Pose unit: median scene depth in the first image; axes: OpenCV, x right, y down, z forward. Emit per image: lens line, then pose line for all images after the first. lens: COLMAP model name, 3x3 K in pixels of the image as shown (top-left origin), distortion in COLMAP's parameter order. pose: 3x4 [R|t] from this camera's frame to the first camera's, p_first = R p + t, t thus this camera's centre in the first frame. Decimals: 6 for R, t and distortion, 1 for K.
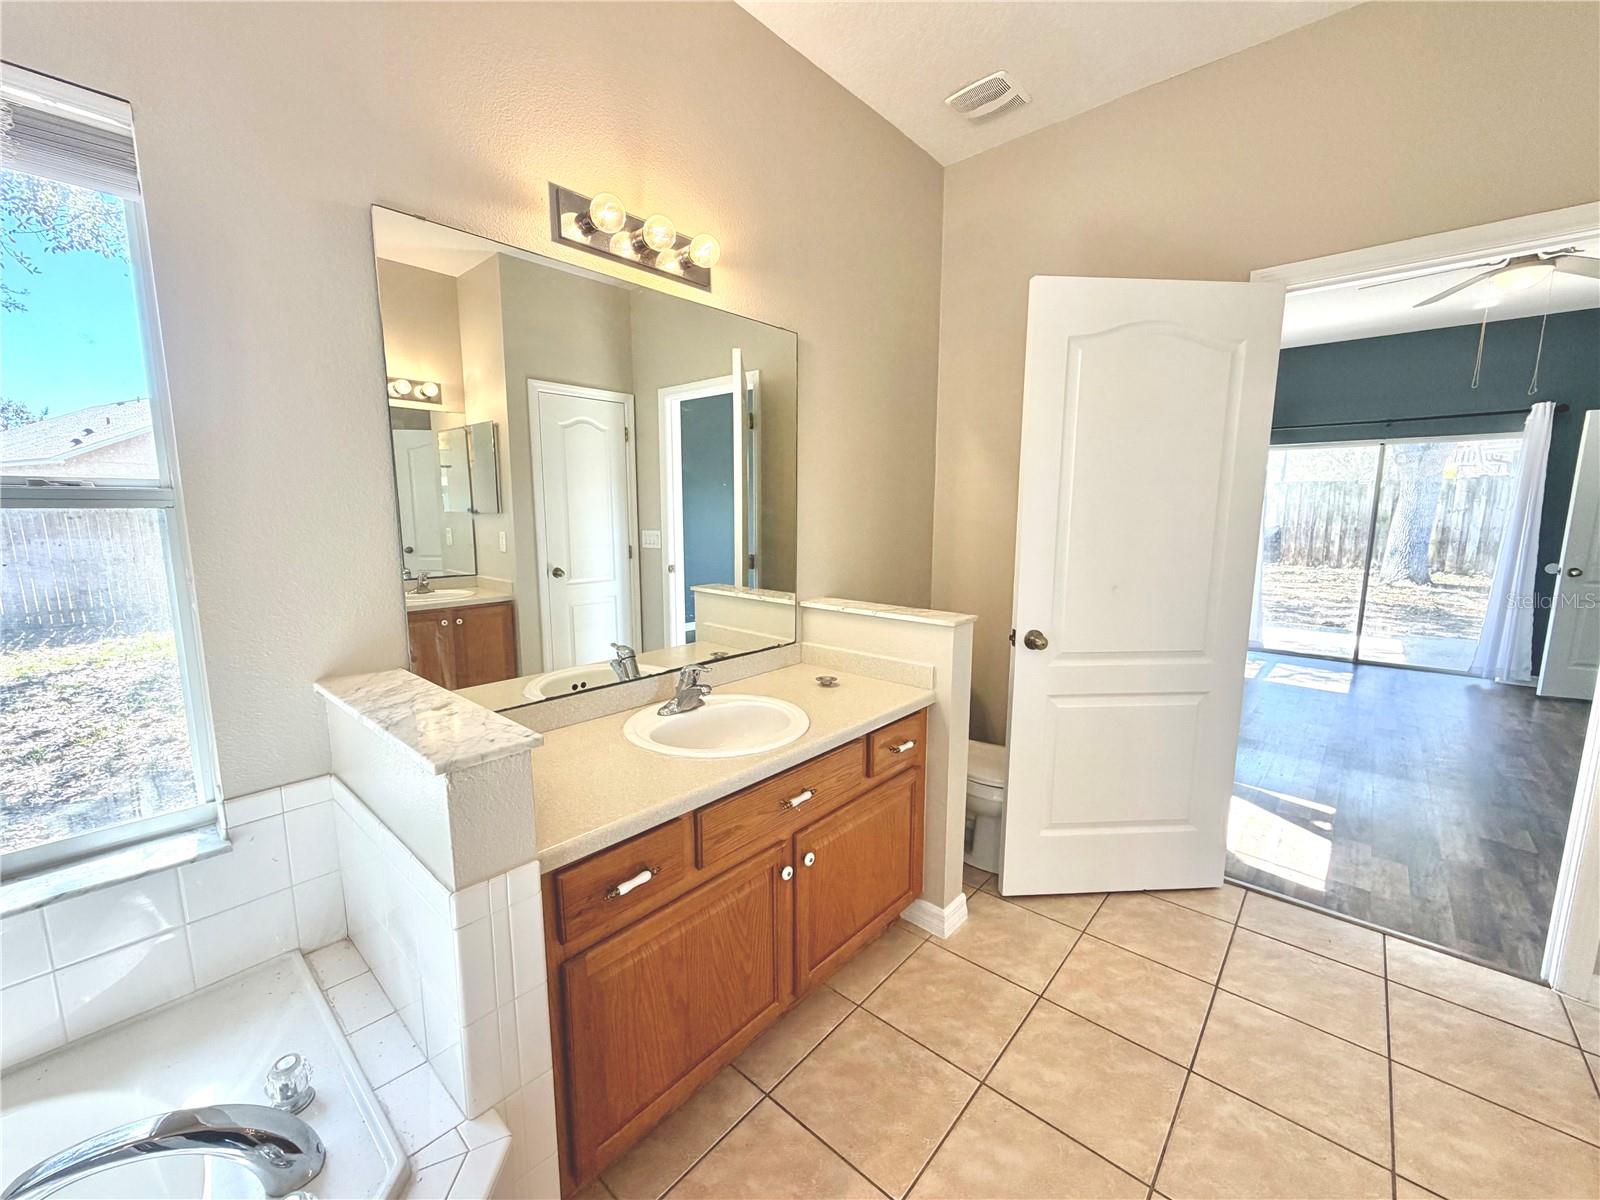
lens RADIAL K [[639.5, 0, 796.2], [0, 639.5, 602.7], [0, 0, 1]] dist [0.000555, 0.000249]
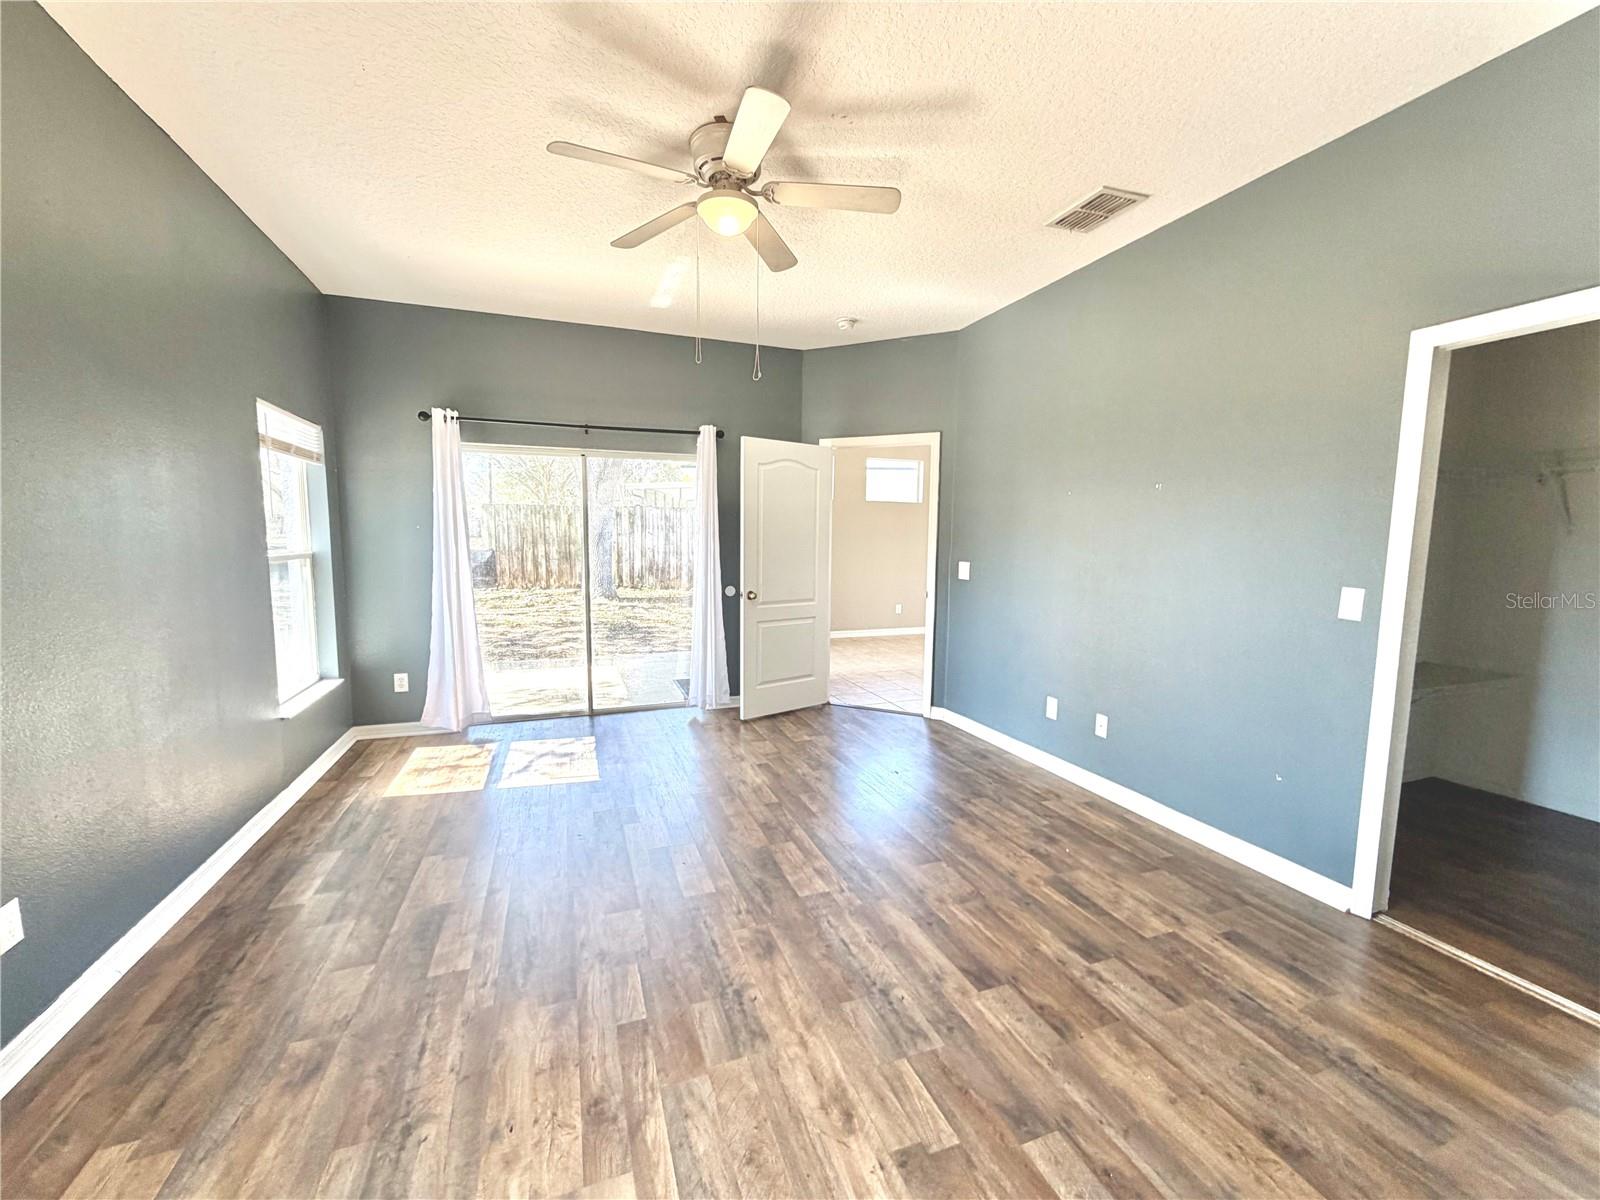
lens RADIAL K [[639.5, 0, 798.4], [0, 639.5, 601.9], [0, 0, 1]] dist [0.000555, 0.000249]
pose [[0.466182, -0.091234, 0.879972, 0.167431], [0.122499, 0.991744, 0.037926, -0.031081], [-0.876167, 0.090115, 0.473510, 0.213454]]
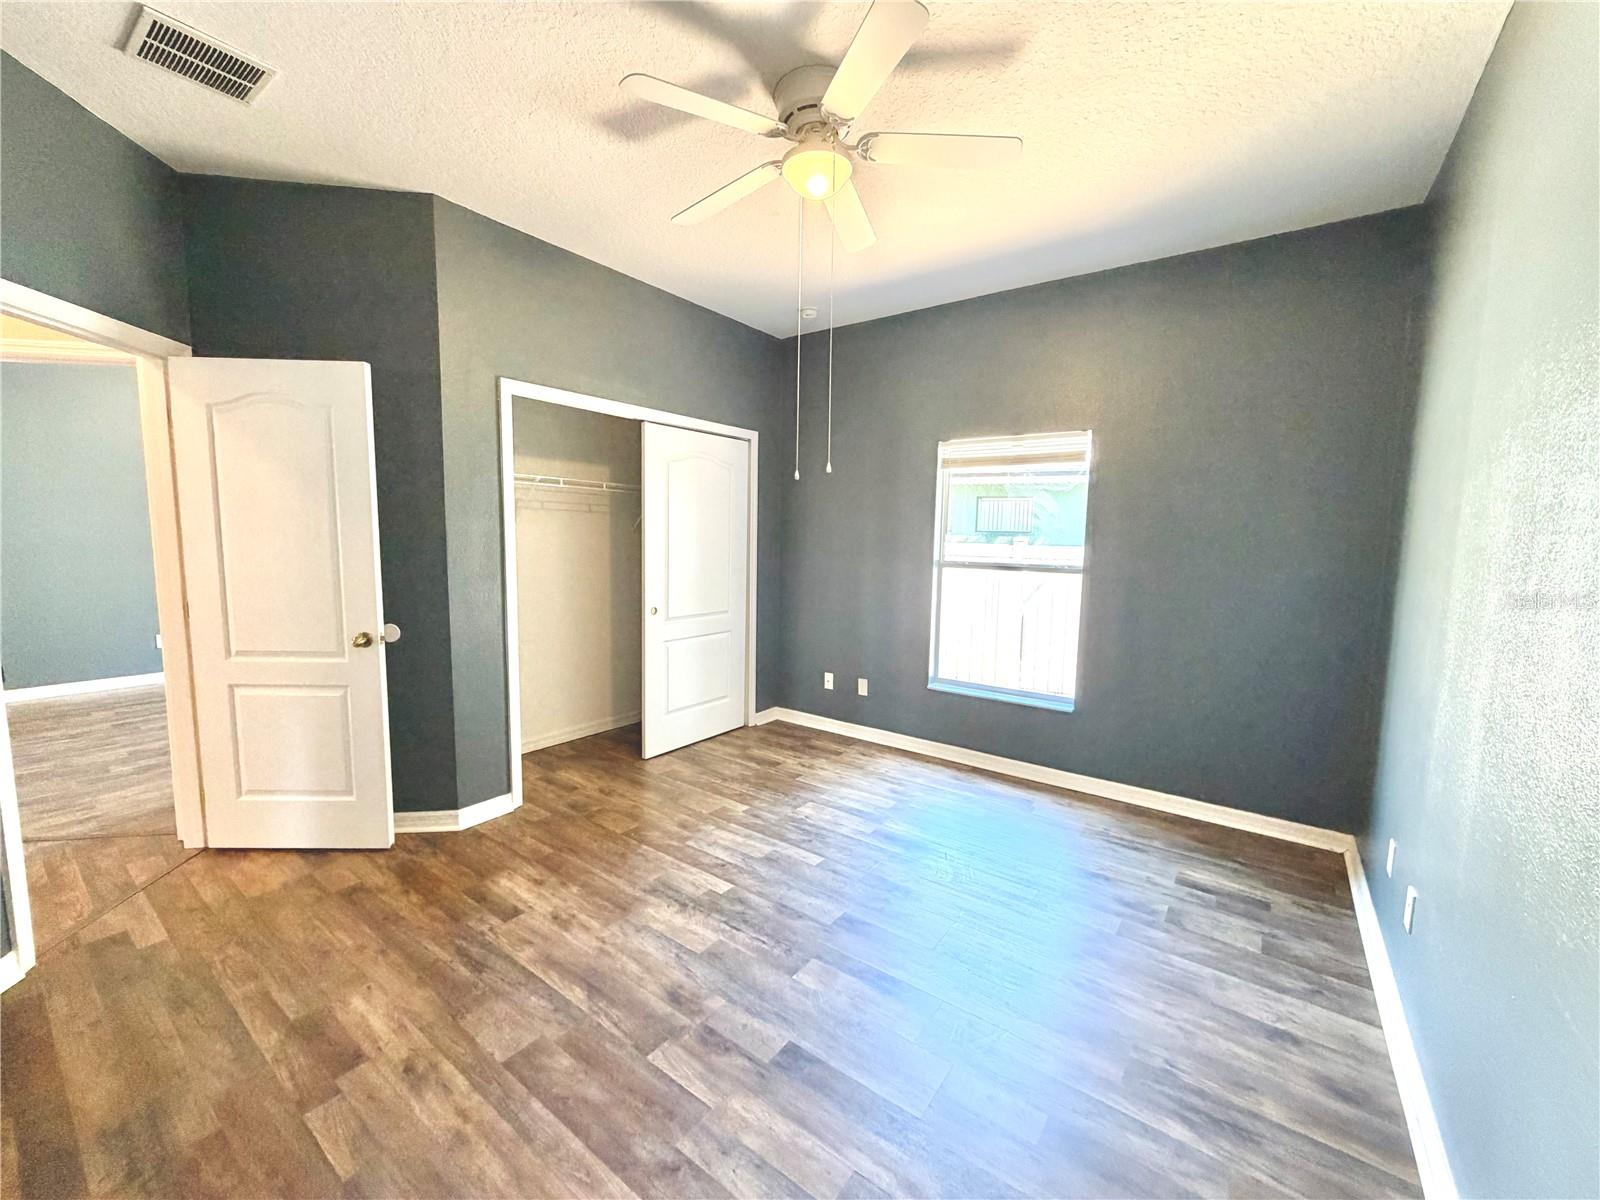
lens RADIAL K [[639.5, 0, 796.6], [0, 639.5, 600.1], [0, 0, 1]] dist [0.000555, 0.000249]
pose [[0.098683, 0.096321, -0.990446, 0.480770], [-0.163615, 0.983330, 0.079327, -0.058601], [0.981576, 0.154224, 0.112798, 0.357321]]
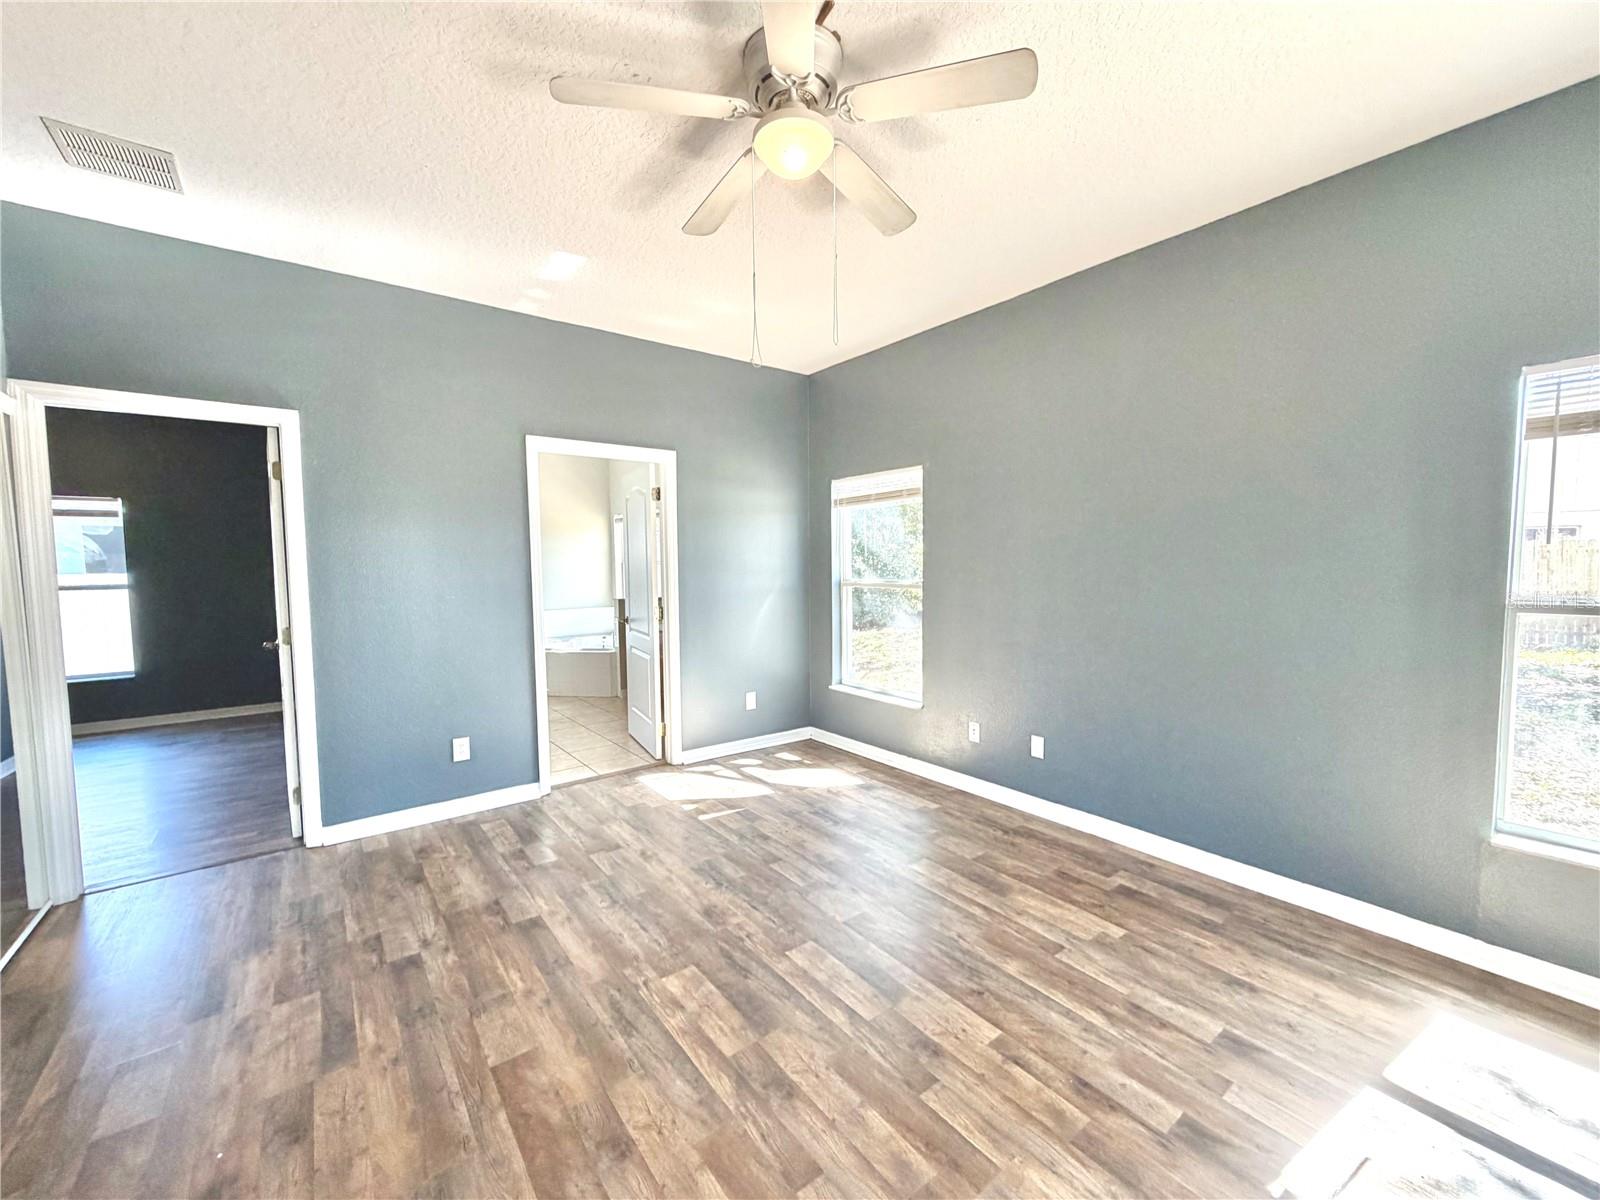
lens RADIAL K [[639.5, 0, 798.0], [0, 639.5, 603.5], [0, 0, 1]] dist [0.000555, 0.000249]
pose [[-0.183083, 0.061886, -0.981148, 0.601555], [-0.134877, 0.986998, 0.087423, -0.061096], [0.973801, 0.148340, -0.172355, 0.404850]]
